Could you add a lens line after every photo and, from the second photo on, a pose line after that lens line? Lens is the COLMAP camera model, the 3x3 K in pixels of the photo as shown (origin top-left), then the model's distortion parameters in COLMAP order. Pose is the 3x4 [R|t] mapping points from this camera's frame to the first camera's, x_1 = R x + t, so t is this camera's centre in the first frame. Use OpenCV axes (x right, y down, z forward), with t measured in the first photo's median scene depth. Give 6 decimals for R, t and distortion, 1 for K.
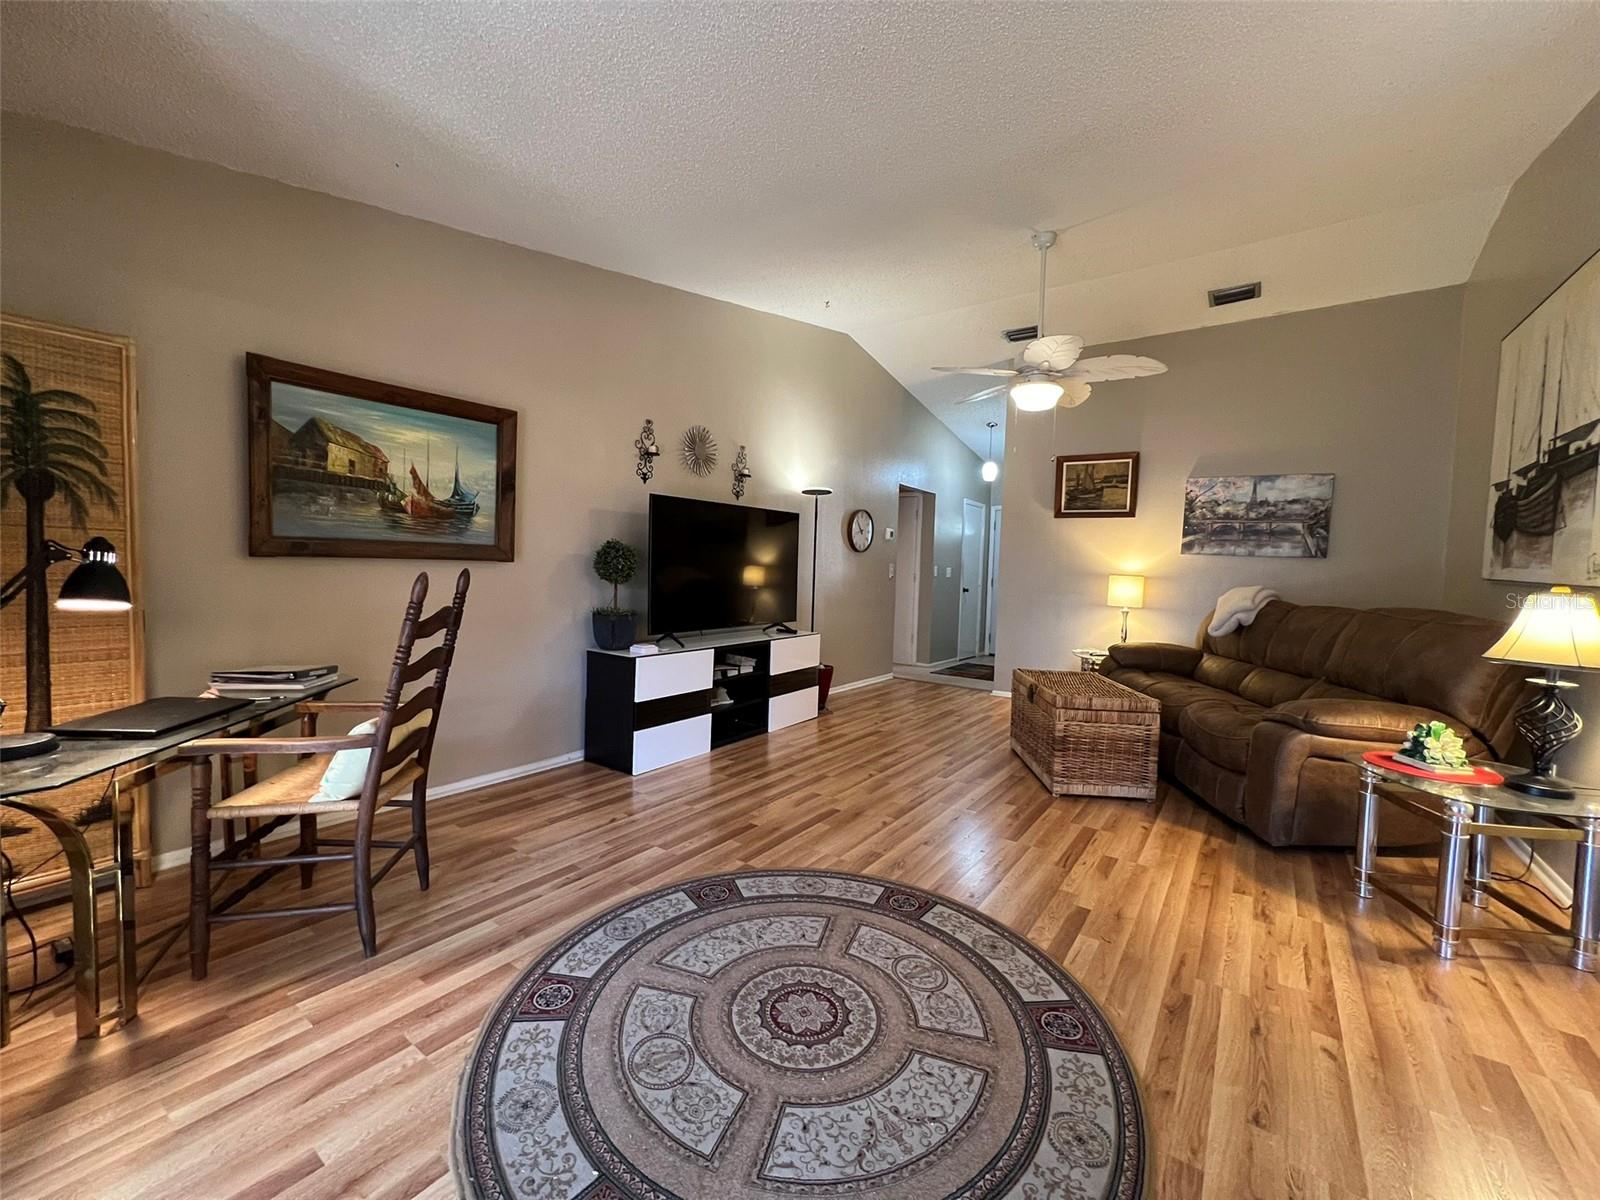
lens RADIAL K [[640.2, 0, 794.0], [0, 640.2, 599.4], [0, 0, 1]] dist [-0.002382, 0.000518]
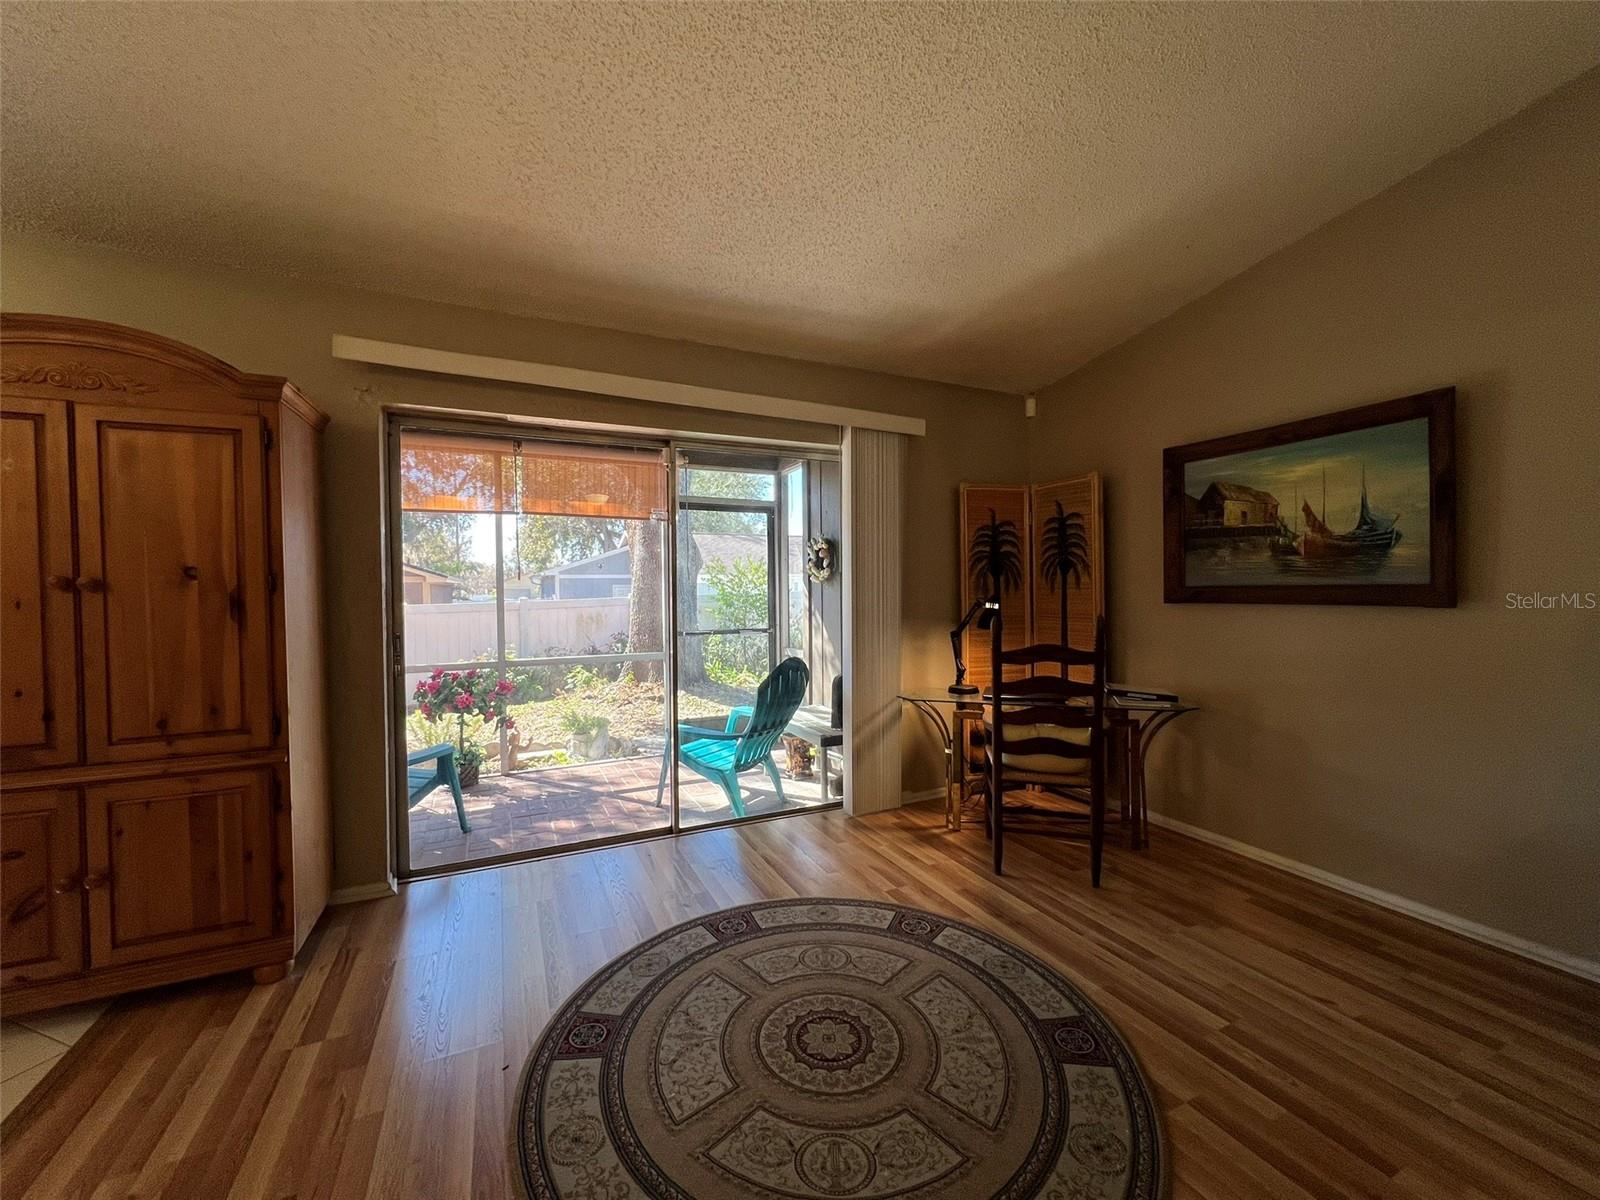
lens RADIAL K [[640.2, 0, 794.0], [0, 640.2, 599.4], [0, 0, 1]] dist [-0.002382, 0.000518]
pose [[-0.483466, -0.007202, -0.875333, 0.654182], [-0.047775, 0.998693, 0.018171, -0.062043], [0.874058, 0.050604, -0.483178, 0.959855]]
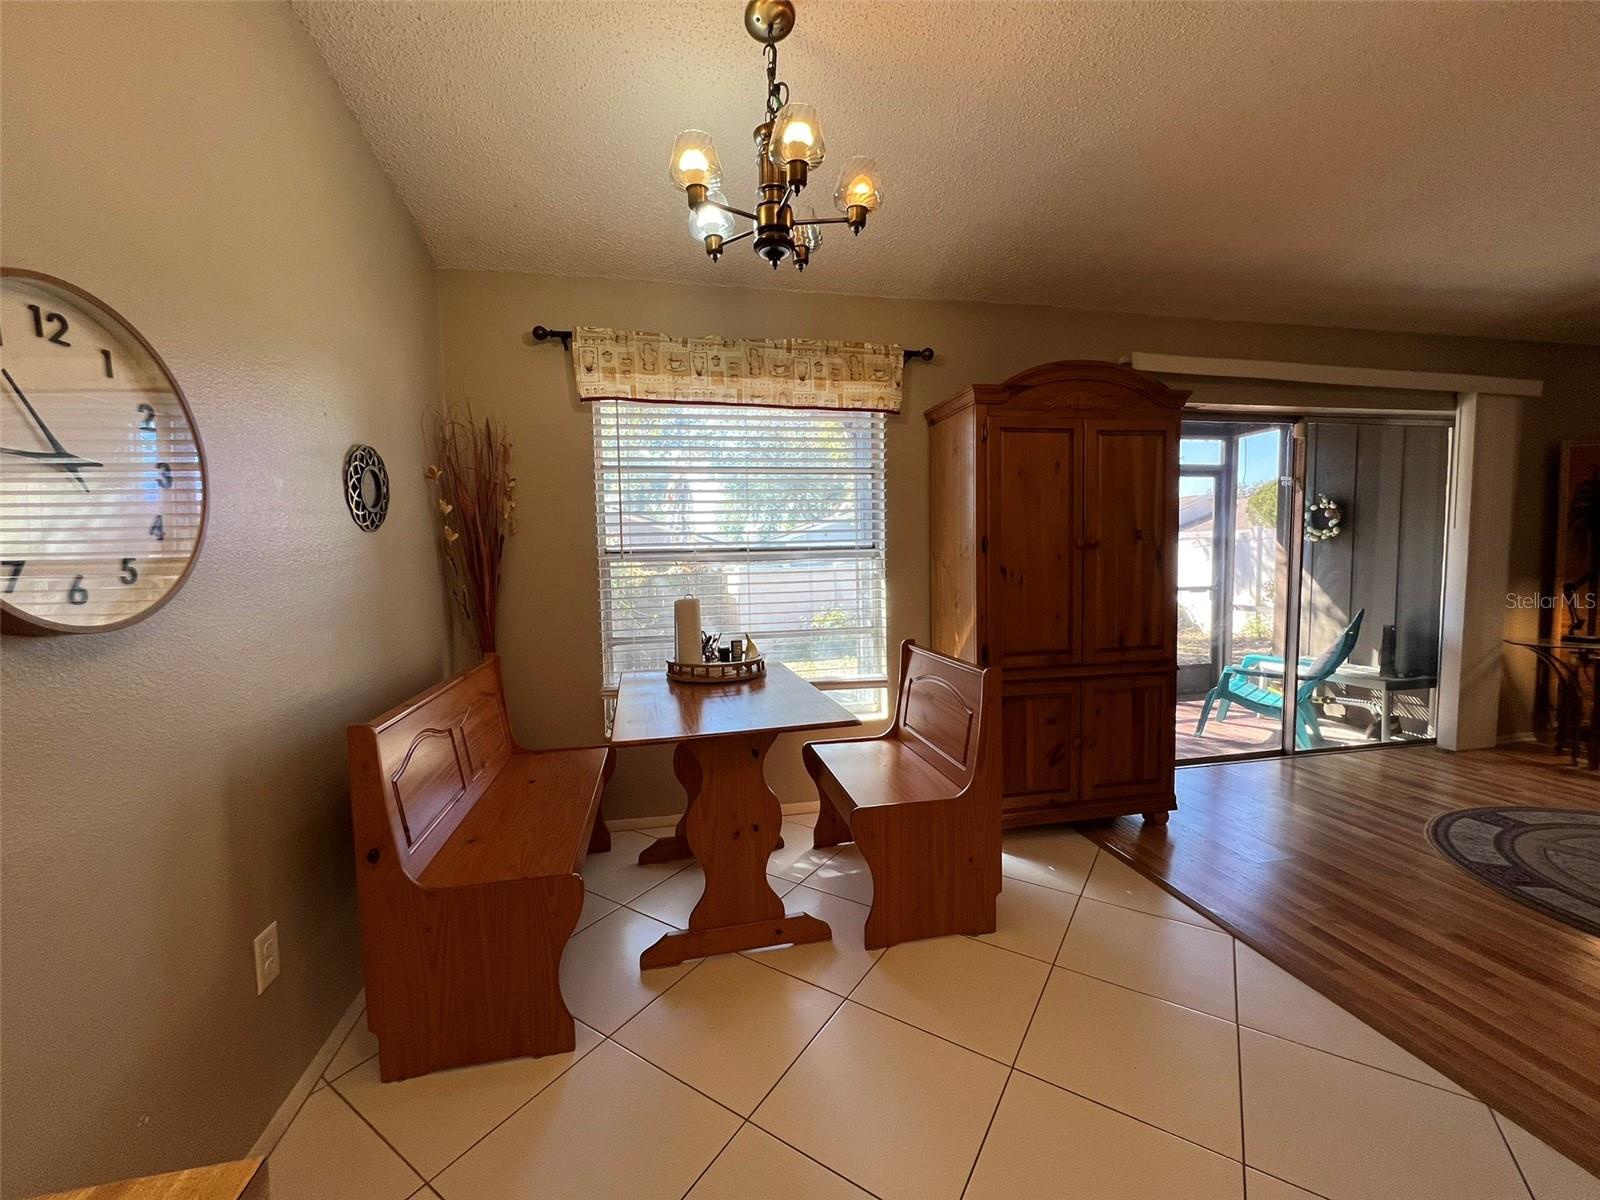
lens RADIAL K [[640.2, 0, 794.0], [0, 640.2, 599.4], [0, 0, 1]] dist [-0.002382, 0.000518]
pose [[-0.674105, 0.035300, -0.737791, 1.549740], [-0.035846, 0.996117, 0.080411, -0.001169], [0.737765, 0.080652, -0.670222, 0.254491]]
